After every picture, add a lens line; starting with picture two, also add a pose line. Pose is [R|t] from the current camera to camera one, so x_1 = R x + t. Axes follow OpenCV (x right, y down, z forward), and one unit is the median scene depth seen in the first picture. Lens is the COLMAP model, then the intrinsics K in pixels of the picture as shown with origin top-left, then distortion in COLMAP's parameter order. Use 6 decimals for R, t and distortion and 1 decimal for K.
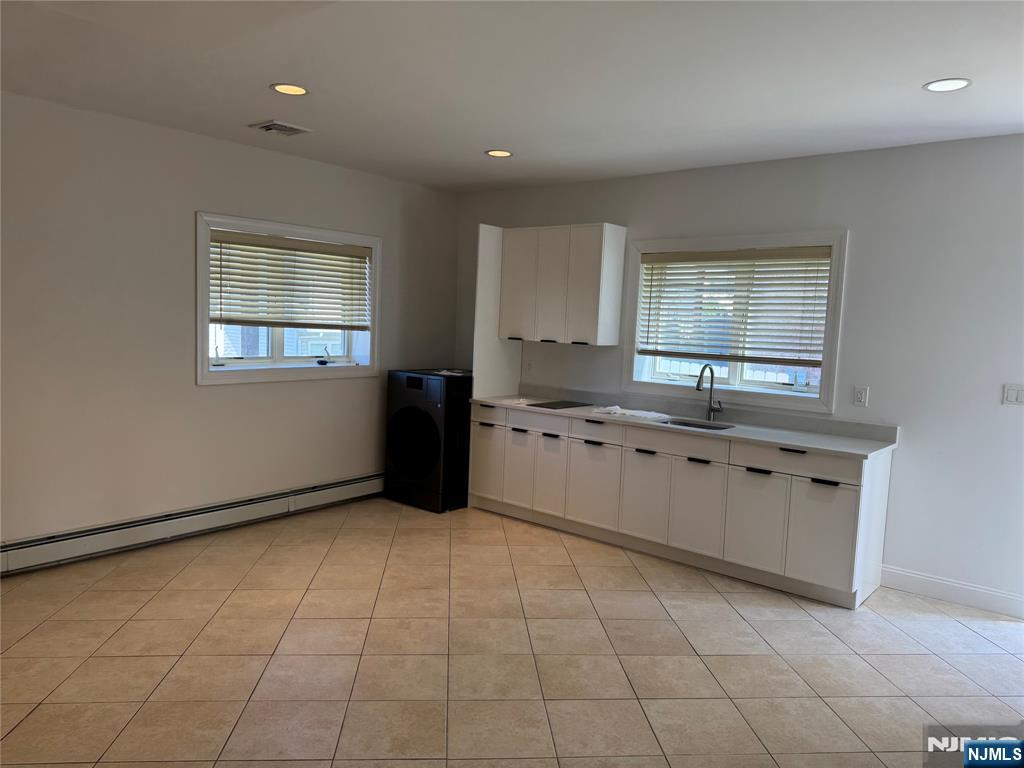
lens RADIAL K [[722.4, 0, 511.8], [0, 722.4, 382.0], [0, 0, 1]] dist [0.027874, -0.044675]
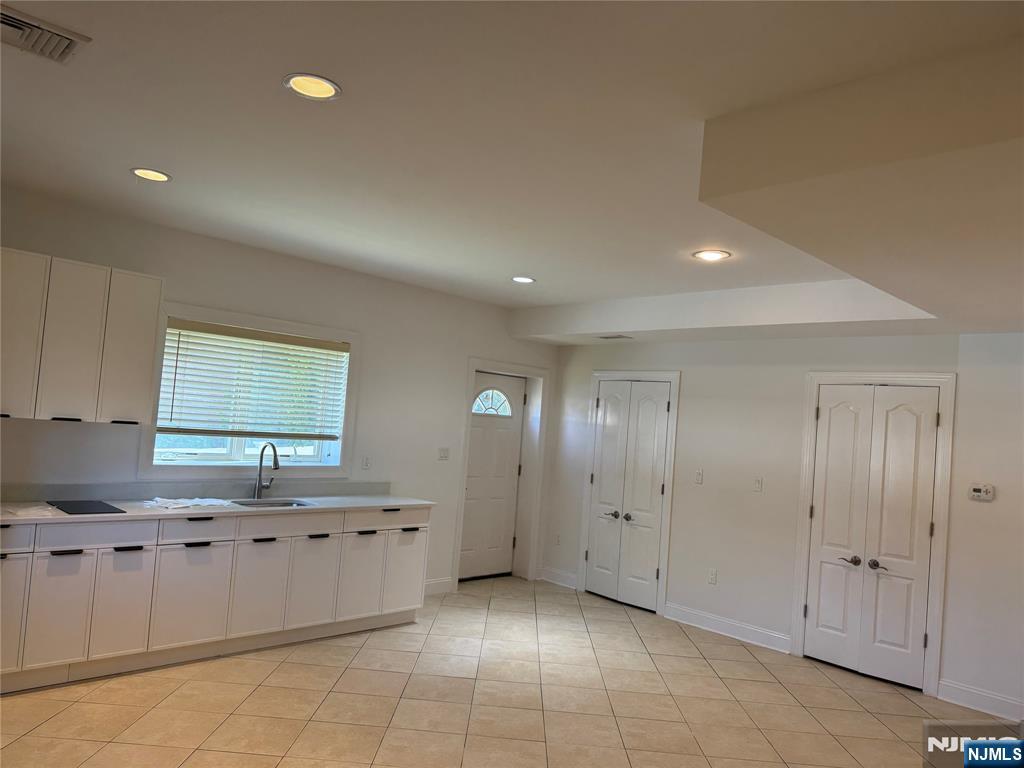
lens RADIAL K [[722.4, 0, 511.9], [0, 722.4, 388.5], [0, 0, 1]] dist [0.027874, -0.044675]
pose [[0.077950, 0.010626, 0.996901, -0.688490], [0.010754, 0.999876, -0.011498, -0.081874], [-0.996899, 0.011617, 0.077826, 0.559635]]
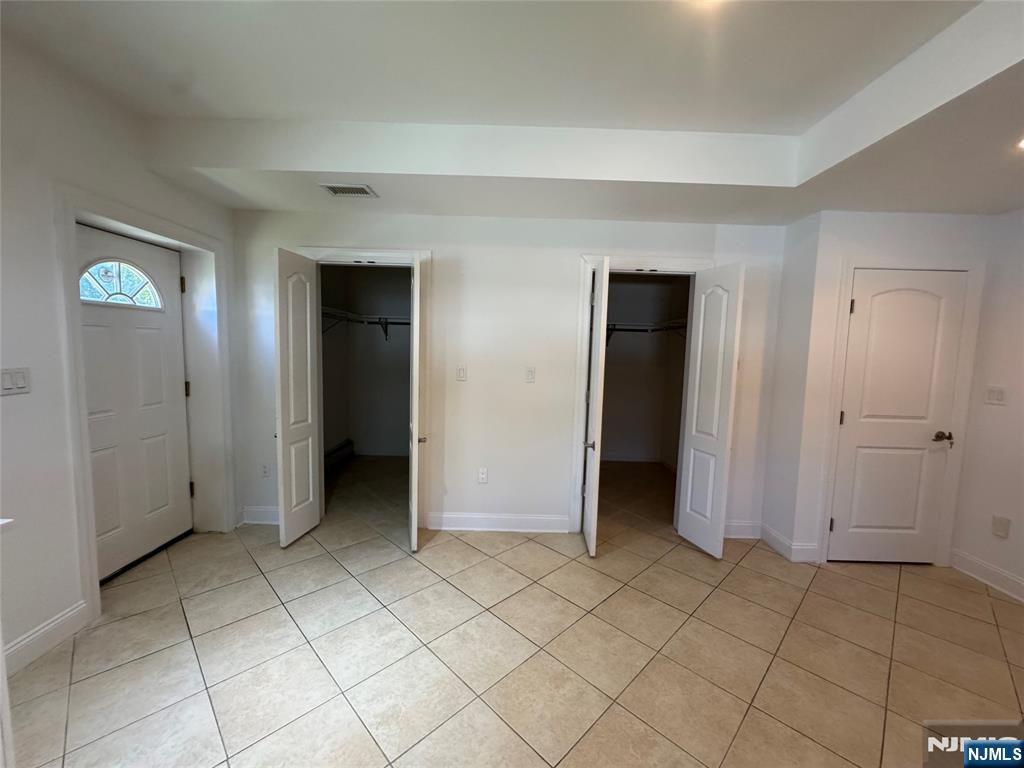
lens RADIAL K [[411.1, 0, 514.4], [0, 411.1, 384.6], [0, 0, 1]] dist [0.000404, 0.000207]
pose [[-0.659437, -0.126164, 0.741097, 0.022583], [0.010957, 0.984099, 0.177283, -0.037214], [-0.751680, 0.125027, -0.647569, 0.684627]]
